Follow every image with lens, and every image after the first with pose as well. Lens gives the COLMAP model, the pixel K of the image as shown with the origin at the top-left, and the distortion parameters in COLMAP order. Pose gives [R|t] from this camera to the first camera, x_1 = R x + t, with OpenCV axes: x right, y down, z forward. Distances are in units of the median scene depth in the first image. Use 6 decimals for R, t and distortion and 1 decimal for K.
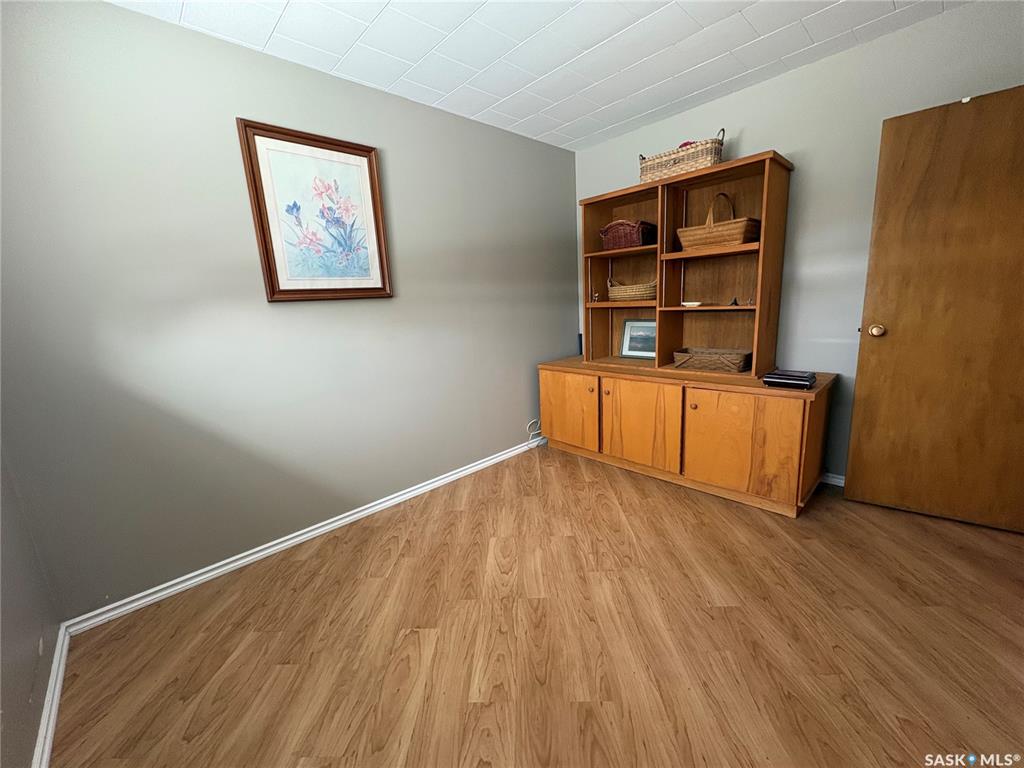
lens RADIAL K [[407.2, 0, 512.0], [0, 407.2, 384.0], [0, 0, 1]] dist [0.001636, 0.000154]
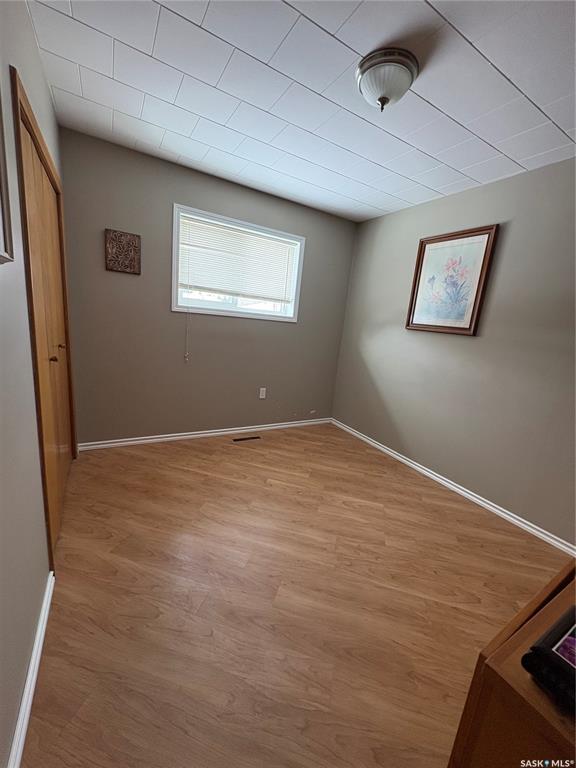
lens RADIAL K [[305.4, 0, 288.0], [0, 305.4, 384.0], [0, 0, 1]] dist [0.001636, 0.000154]
pose [[-0.237914, 0.243236, -0.940337, 0.932077], [-0.273774, 0.912087, 0.305196, -0.237814], [0.931904, 0.330050, -0.150406, 0.729462]]
